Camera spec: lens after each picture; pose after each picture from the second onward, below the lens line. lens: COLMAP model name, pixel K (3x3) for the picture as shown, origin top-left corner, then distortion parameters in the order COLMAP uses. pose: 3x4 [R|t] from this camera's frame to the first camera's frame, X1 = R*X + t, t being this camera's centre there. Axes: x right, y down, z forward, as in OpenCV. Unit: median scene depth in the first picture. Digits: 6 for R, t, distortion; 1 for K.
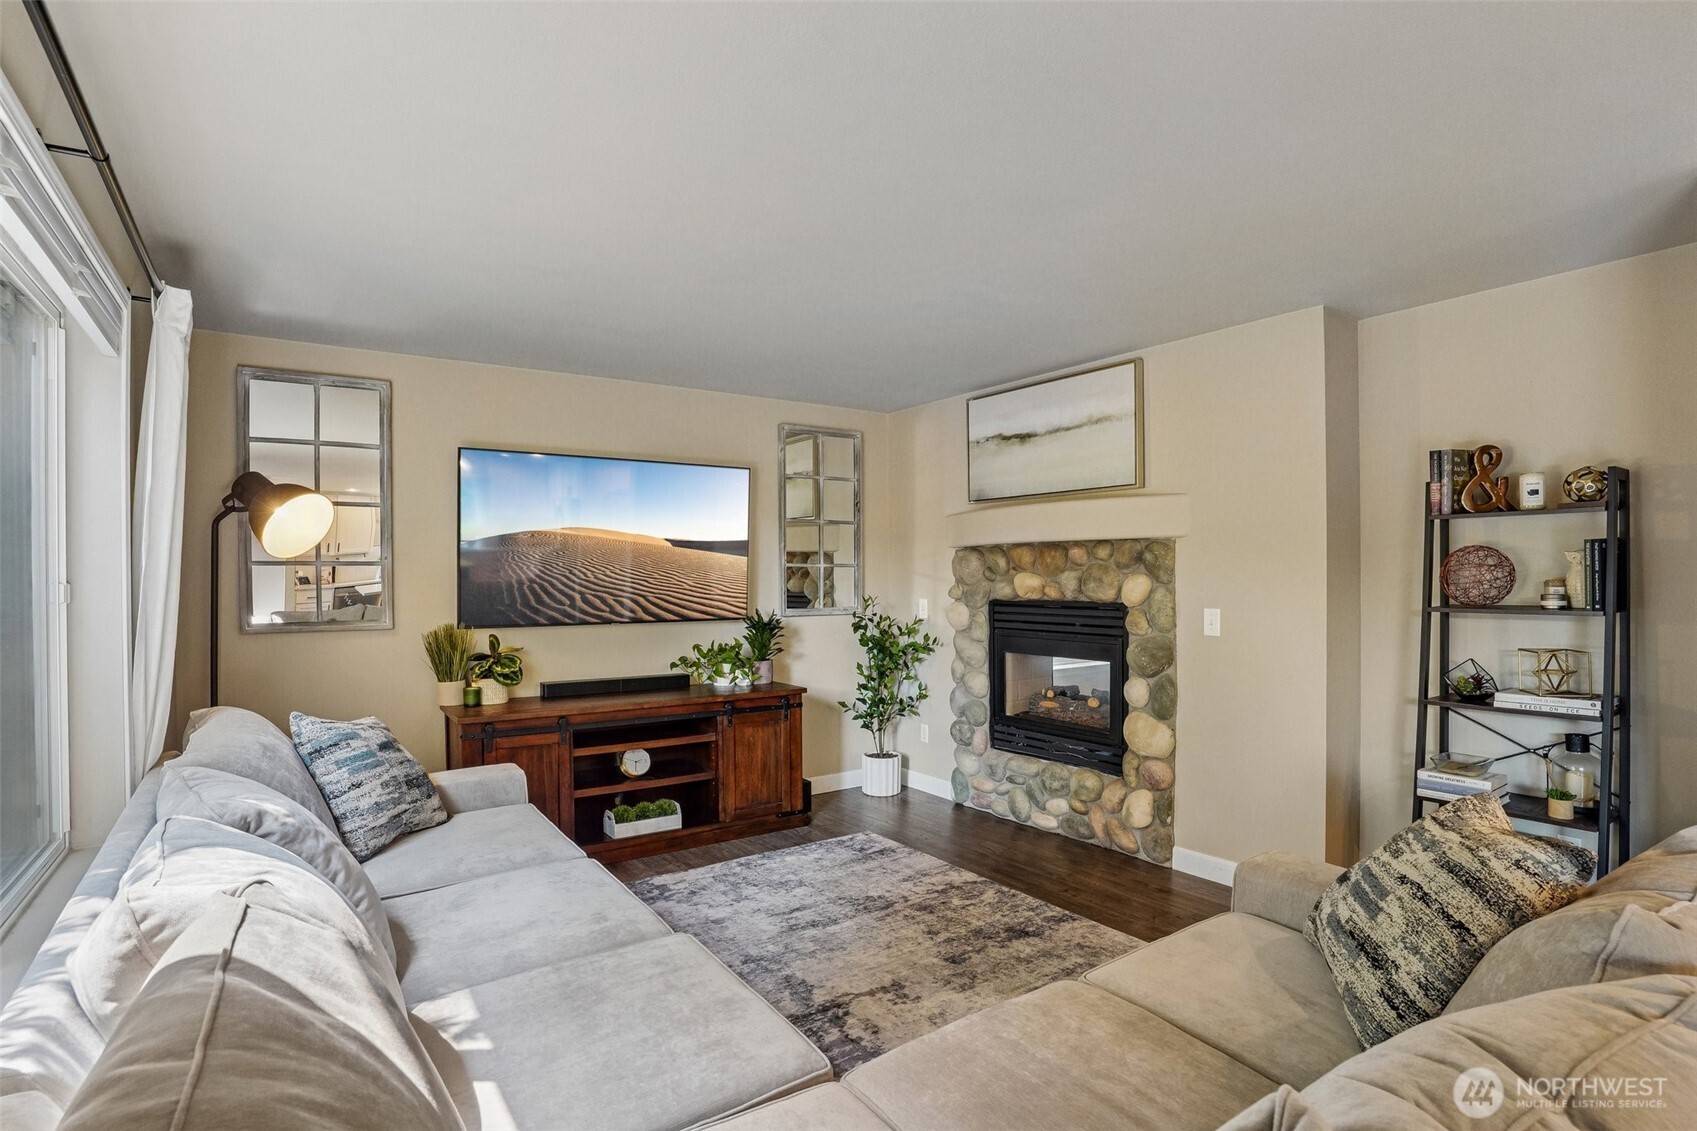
lens RADIAL K [[848.0, 0, 849.5], [0, 848.0, 578.1], [0, 0, 1]] dist [-0.093099, 0.039885]
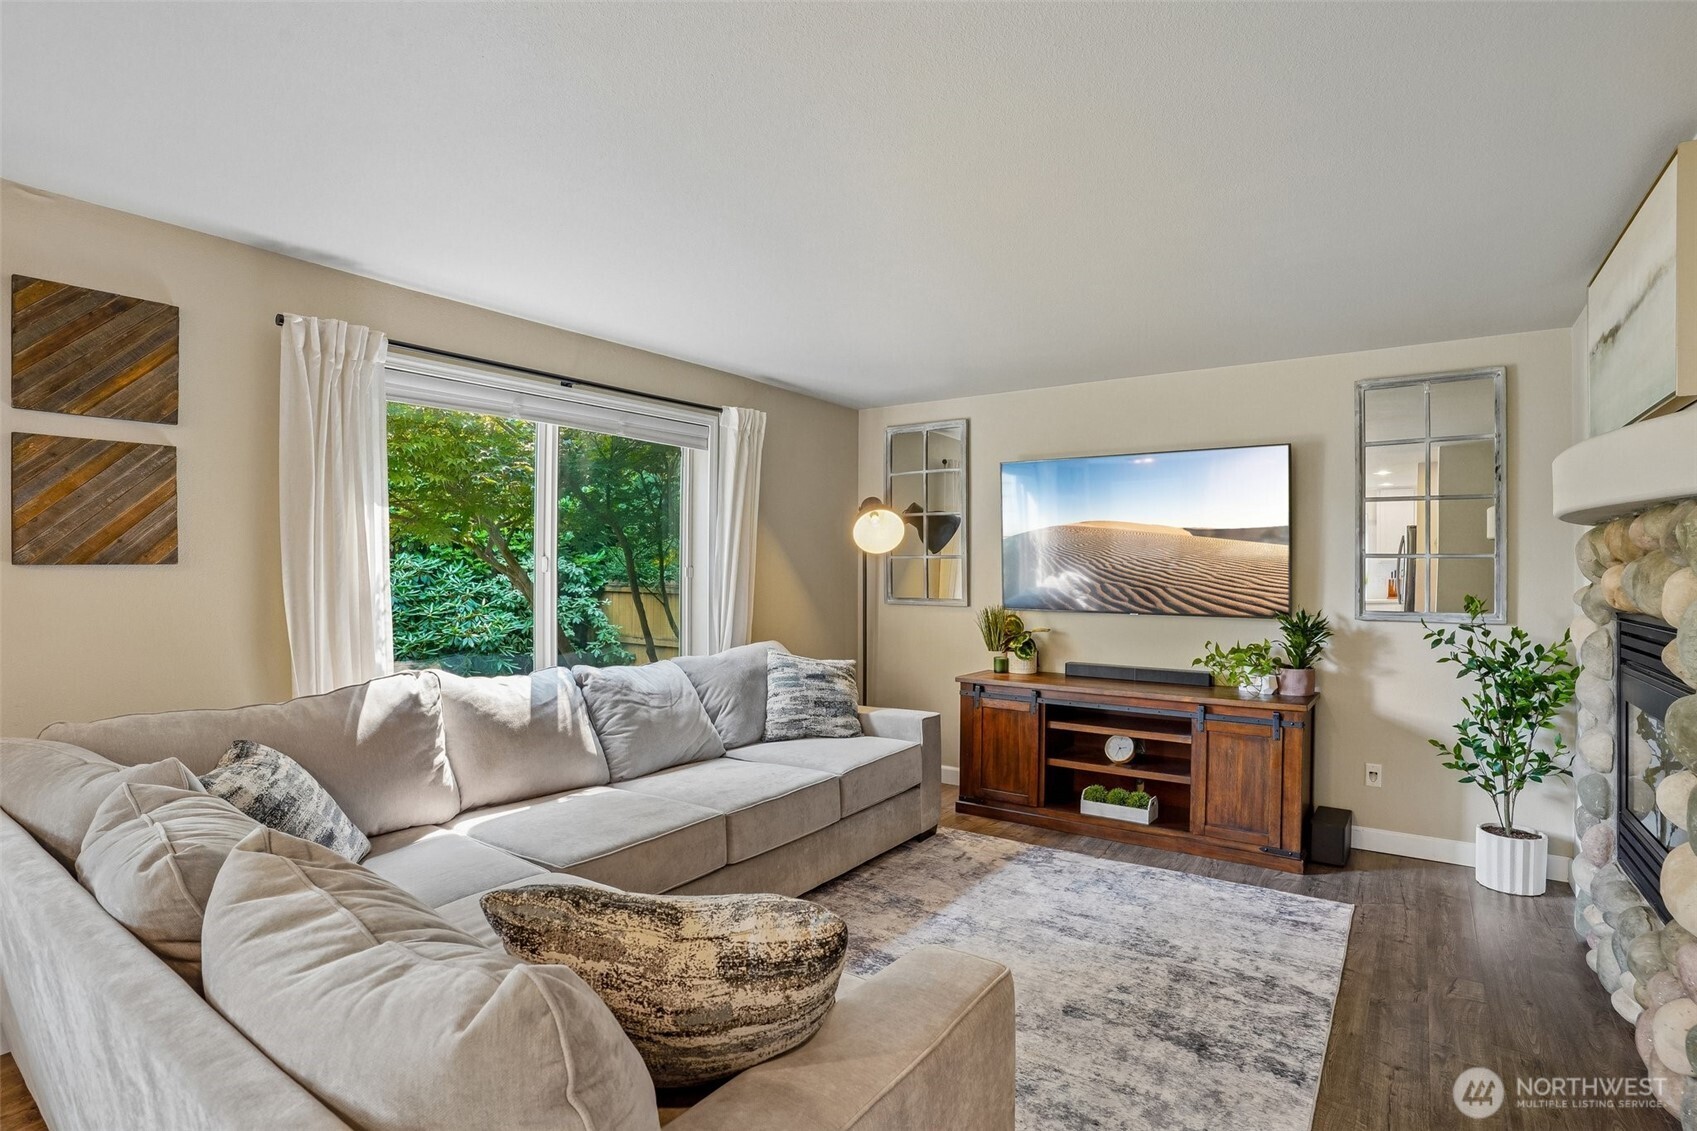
lens RADIAL K [[838.4, 0, 848.3], [0, 838.4, 567.0], [0, 0, 1]] dist [-0.081821, 0.037870]
pose [[0.343665, 0.003233, -0.939087, 0.596999], [-0.010888, 0.999941, -0.000541, 0.001504], [0.939029, 0.010411, 0.343679, 0.346184]]
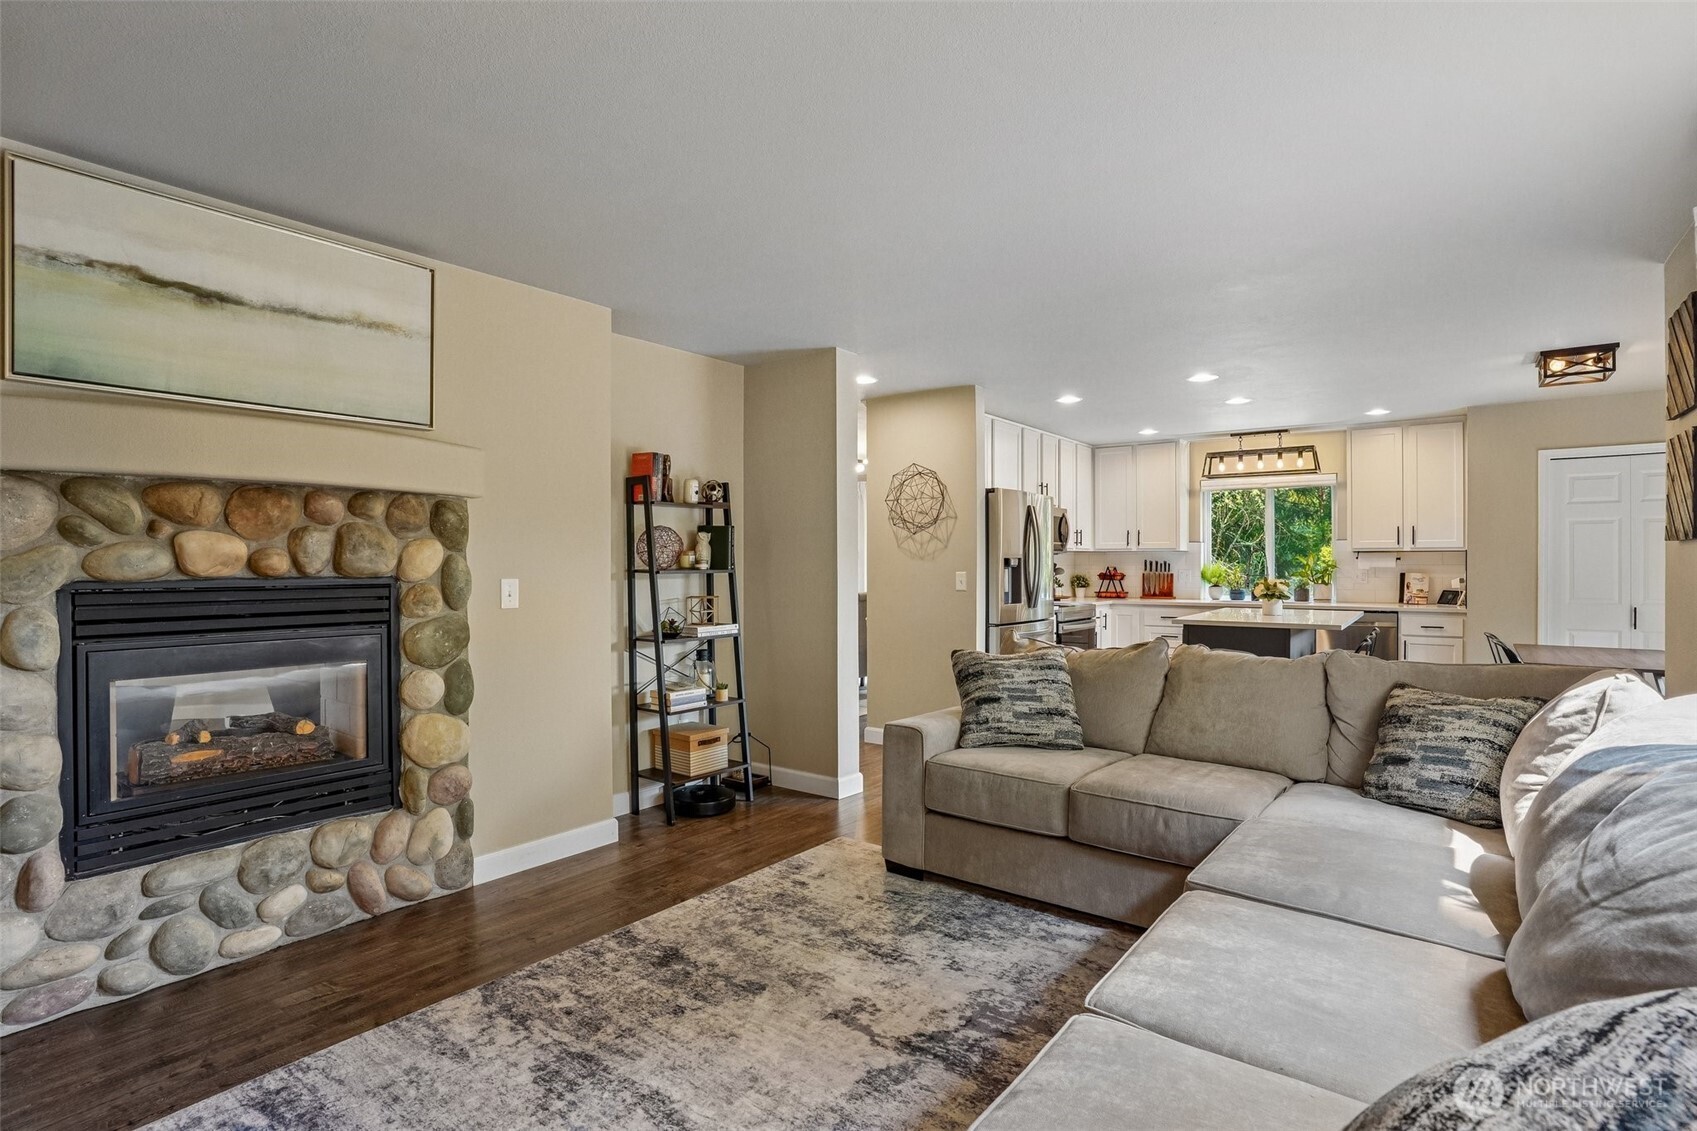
lens RADIAL K [[838.4, 0, 848.3], [0, 838.4, 567.0], [0, 0, 1]] dist [-0.081821, 0.037870]
pose [[-0.307330, 0.003278, 0.951597, -0.494317], [0.007841, 0.999969, -0.000912, 0.024220], [-0.951571, 0.007181, -0.307346, 0.827623]]
